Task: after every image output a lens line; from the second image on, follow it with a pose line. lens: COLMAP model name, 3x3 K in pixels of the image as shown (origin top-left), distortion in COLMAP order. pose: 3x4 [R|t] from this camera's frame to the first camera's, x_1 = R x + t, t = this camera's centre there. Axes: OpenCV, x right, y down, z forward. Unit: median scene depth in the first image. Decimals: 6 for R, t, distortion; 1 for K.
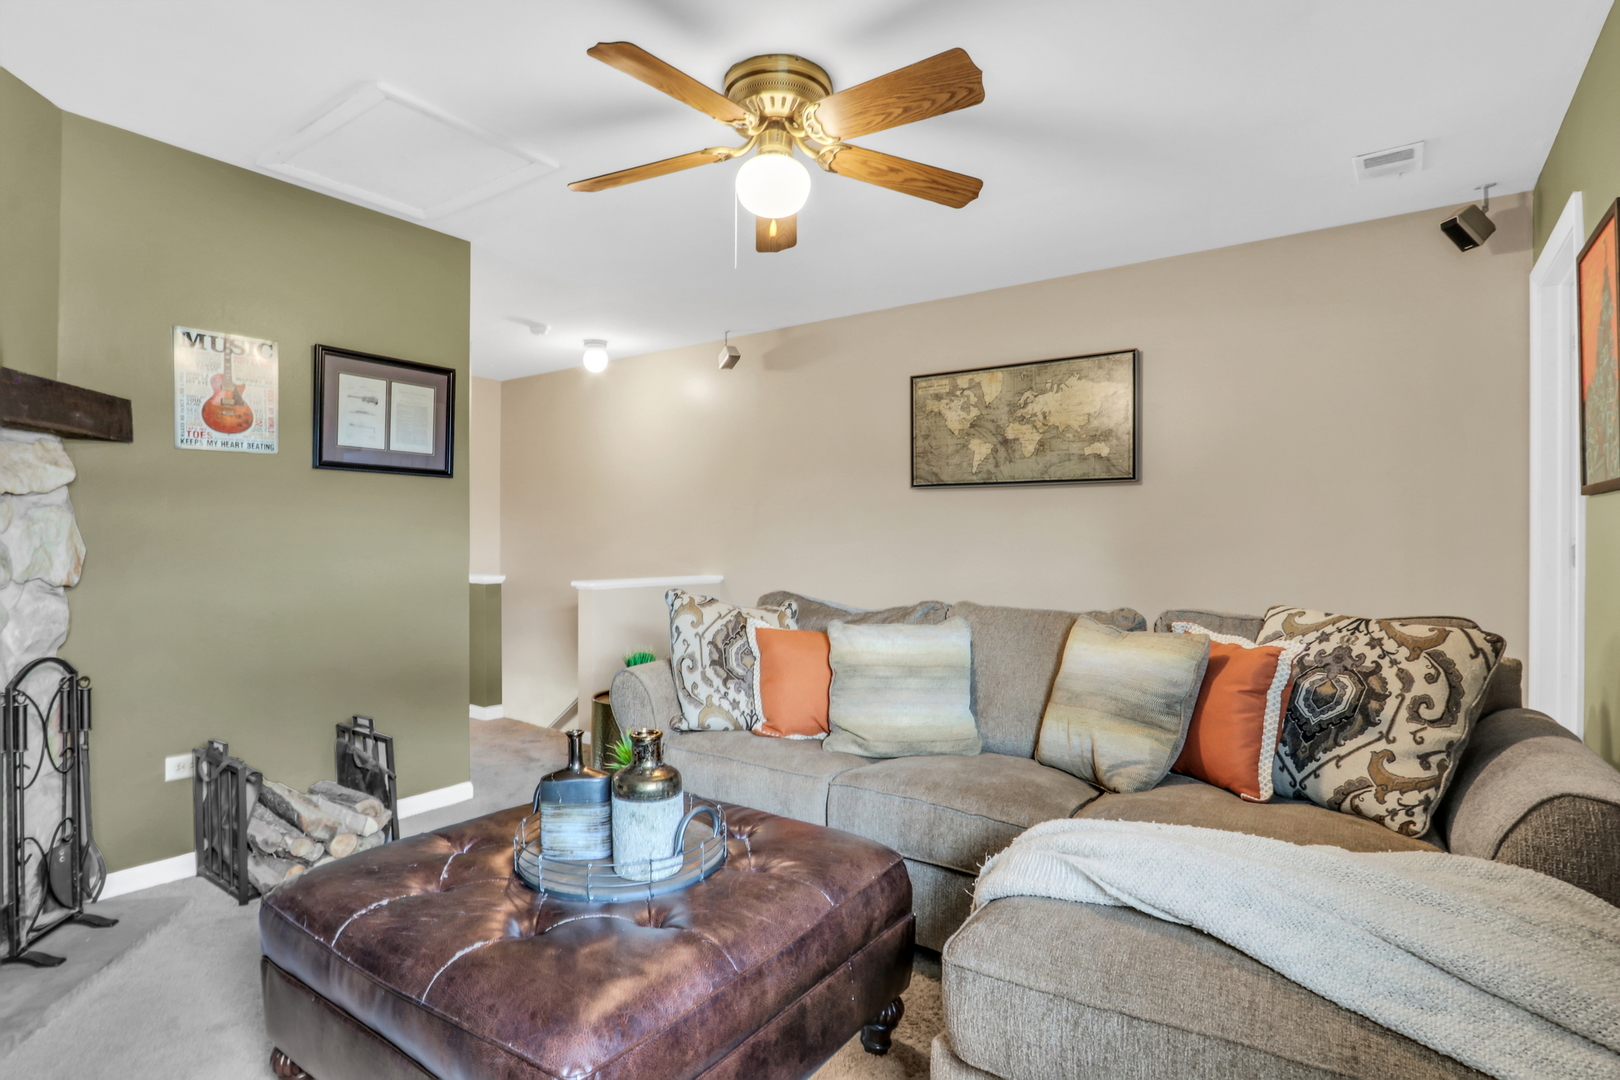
lens RADIAL K [[845.0, 0, 769.6], [0, 845.0, 544.0], [0, 0, 1]] dist [0.002446, 0.001195]
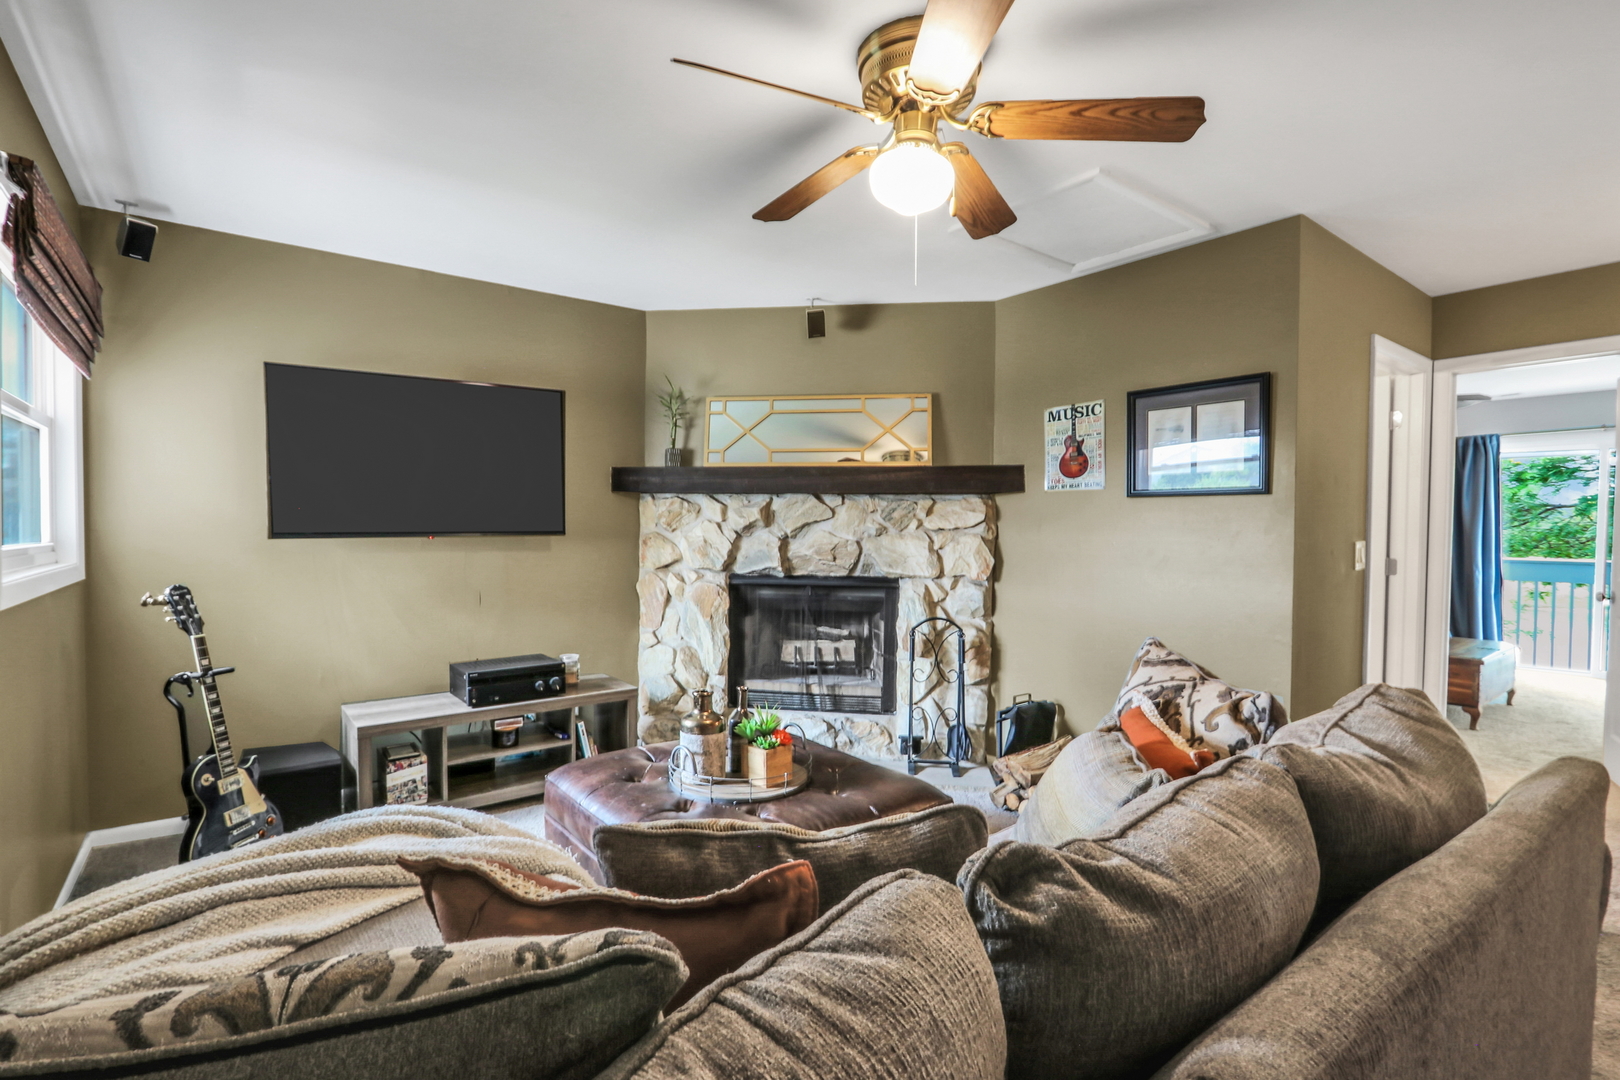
lens RADIAL K [[741.2, 0, 810.0], [0, 741.2, 540.0], [0, 0, 1]] dist [0.000385, 0.000152]
pose [[-0.287693, 0.014579, -0.957612, 0.635040], [-0.006855, 0.999827, 0.017281, -0.048919], [0.957698, 0.011536, -0.287543, 0.947729]]
